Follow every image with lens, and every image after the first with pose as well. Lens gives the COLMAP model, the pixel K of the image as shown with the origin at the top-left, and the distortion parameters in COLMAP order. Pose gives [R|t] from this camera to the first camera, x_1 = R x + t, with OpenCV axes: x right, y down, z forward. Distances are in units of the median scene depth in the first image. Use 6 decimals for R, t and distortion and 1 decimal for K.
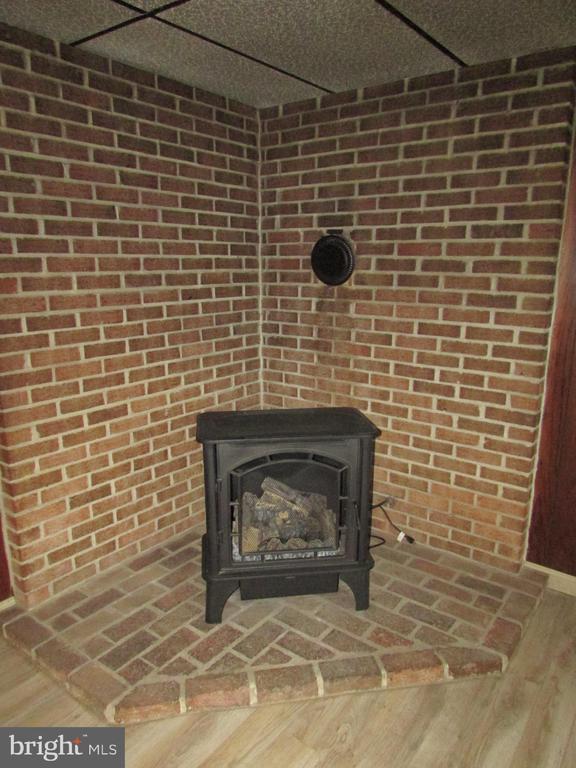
lens RADIAL K [[554.3, 0, 288.3], [0, 554.3, 386.6], [0, 0, 1]] dist [-0.020715, 0.005810]
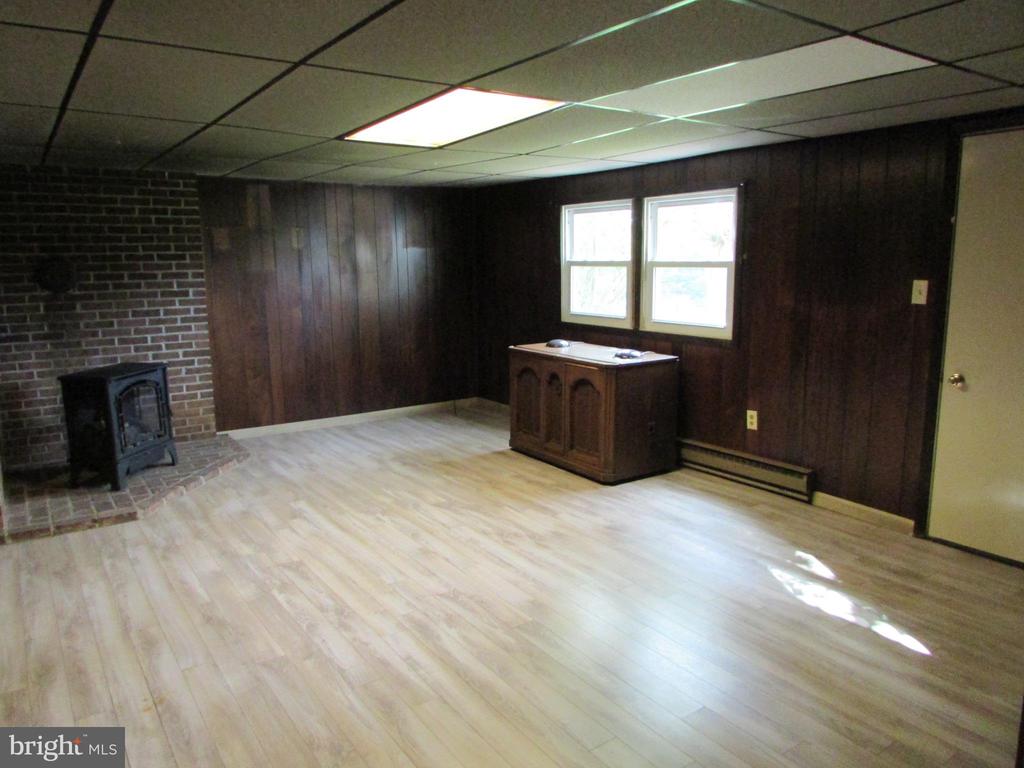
lens RADIAL K [[739.0, 0, 513.6], [0, 739.0, 384.7], [0, 0, 1]] dist [-0.020715, 0.005810]
pose [[0.315342, -0.177939, 0.932146, -1.566065], [0.217032, 0.969753, 0.111696, 0.107667], [-0.923827, 0.167083, 0.344423, -0.820780]]
